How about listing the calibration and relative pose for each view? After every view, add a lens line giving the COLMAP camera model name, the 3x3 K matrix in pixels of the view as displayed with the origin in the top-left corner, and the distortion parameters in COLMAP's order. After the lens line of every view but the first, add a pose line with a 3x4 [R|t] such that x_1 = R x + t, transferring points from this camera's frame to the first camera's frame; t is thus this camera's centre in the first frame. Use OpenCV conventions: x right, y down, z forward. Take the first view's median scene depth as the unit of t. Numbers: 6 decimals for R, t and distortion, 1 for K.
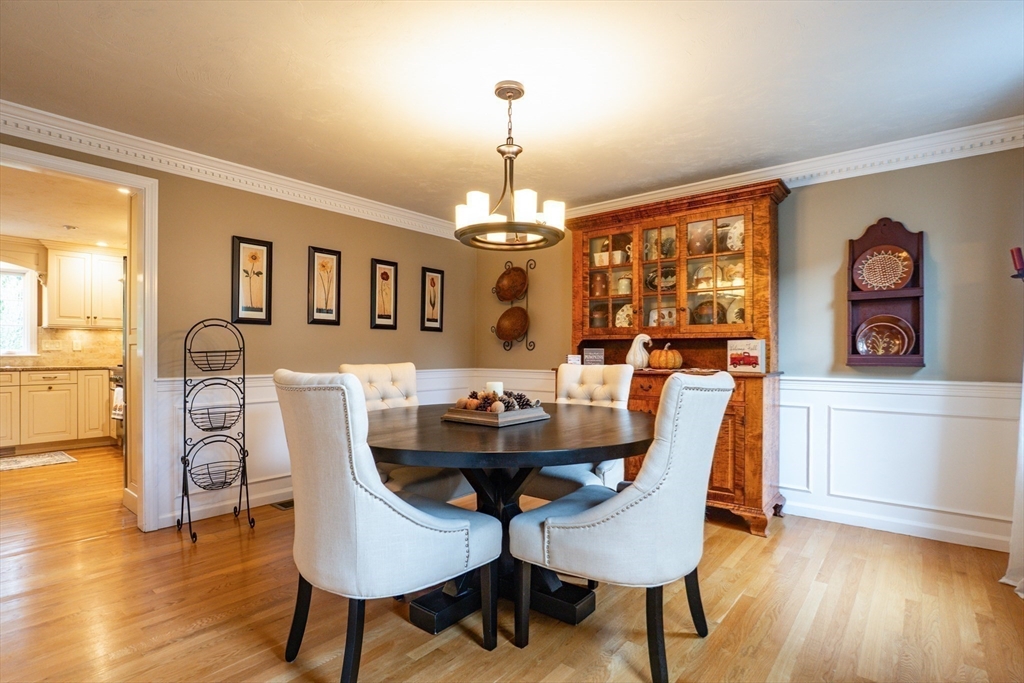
lens RADIAL K [[510.6, 0, 513.4], [0, 510.6, 351.1], [0, 0, 1]] dist [-0.021492, 0.003107]
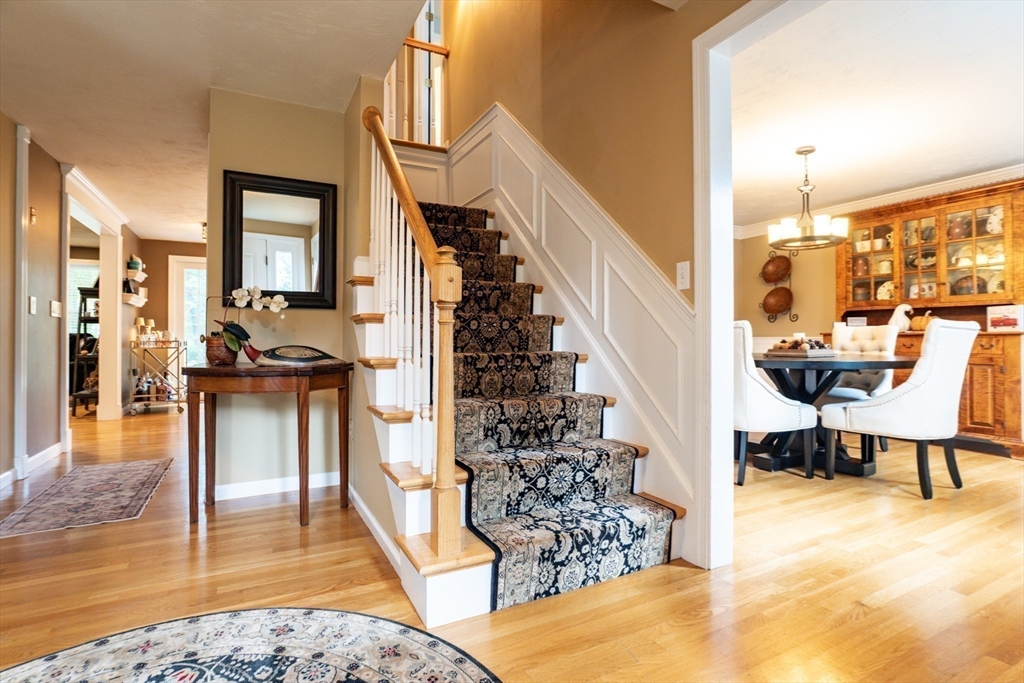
lens RADIAL K [[510.6, 0, 506.2], [0, 510.6, 333.1], [0, 0, 1]] dist [-0.021492, 0.003107]
pose [[0.920811, -0.006975, -0.389946, -0.169109], [0.004227, 0.999960, -0.007905, 0.043875], [0.389985, 0.005631, 0.920804, -0.539801]]
